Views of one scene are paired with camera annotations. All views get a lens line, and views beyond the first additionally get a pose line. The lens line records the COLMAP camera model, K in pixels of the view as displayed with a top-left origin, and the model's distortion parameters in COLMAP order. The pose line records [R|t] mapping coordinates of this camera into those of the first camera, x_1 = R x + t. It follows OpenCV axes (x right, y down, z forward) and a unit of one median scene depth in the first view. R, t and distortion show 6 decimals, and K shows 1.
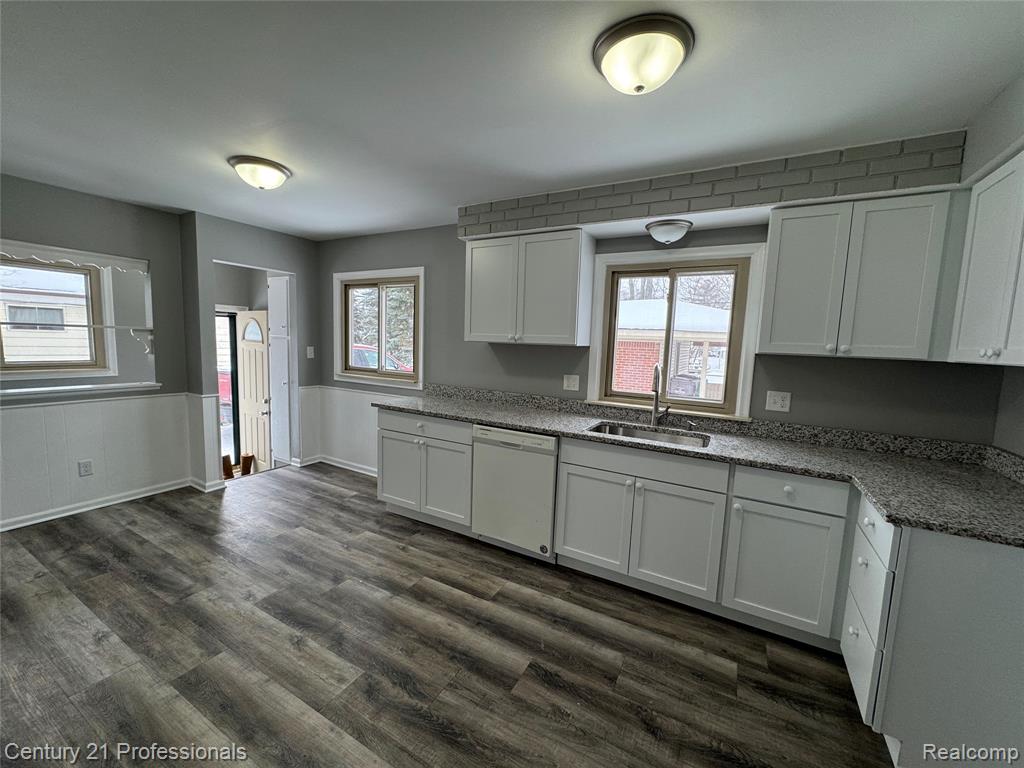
lens RADIAL K [[407.2, 0, 512.5], [0, 407.2, 383.8], [0, 0, 1]] dist [-0.002642, 0.000167]
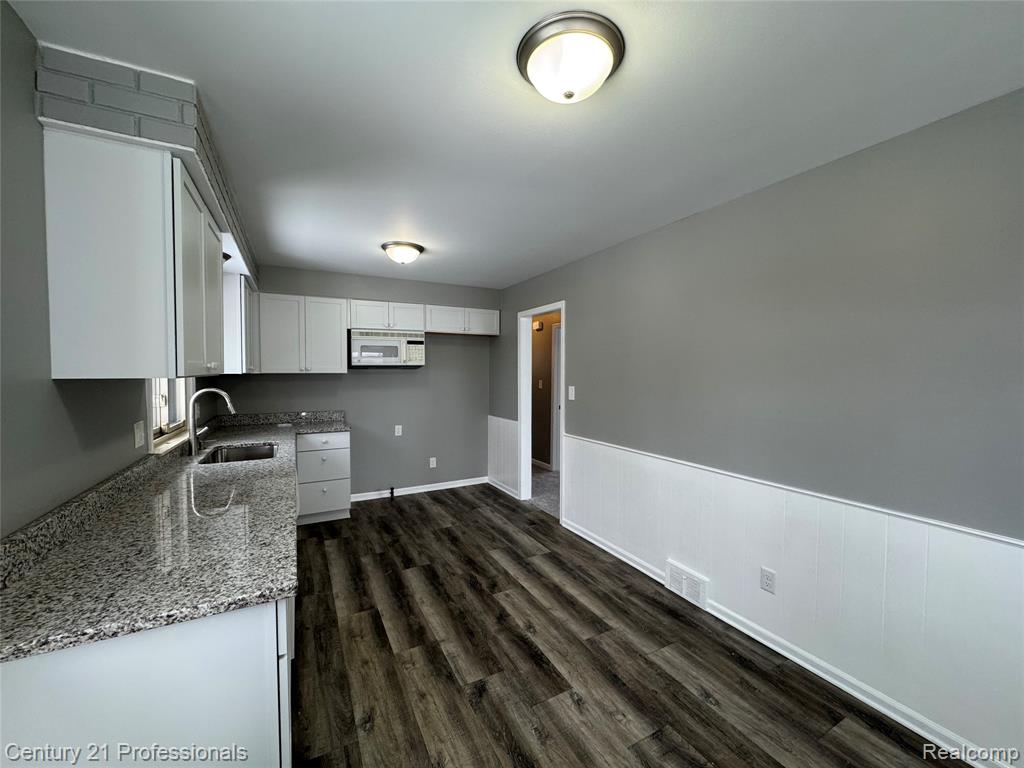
lens RADIAL K [[407.2, 0, 513.4], [0, 407.2, 383.8], [0, 0, 1]] dist [-0.002642, 0.000167]
pose [[-0.842725, -0.056221, 0.535401, -0.932308], [0.022810, 0.989910, 0.139852, -0.213232], [-0.537861, 0.130069, -0.832939, 1.654904]]
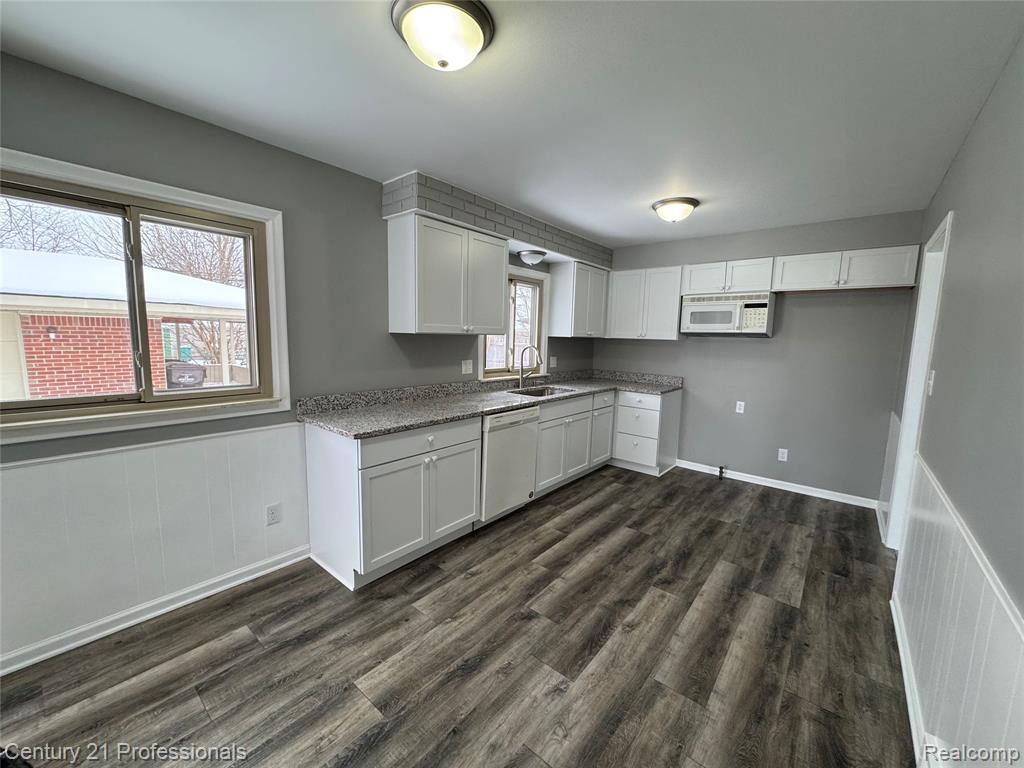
lens RADIAL K [[407.2, 0, 512.4], [0, 407.2, 383.9], [0, 0, 1]] dist [-0.002642, 0.000167]
pose [[0.182318, -0.149644, 0.971785, -1.301099], [0.083271, 0.987150, 0.136387, -0.139019], [-0.979707, 0.056056, 0.192436, 0.907120]]
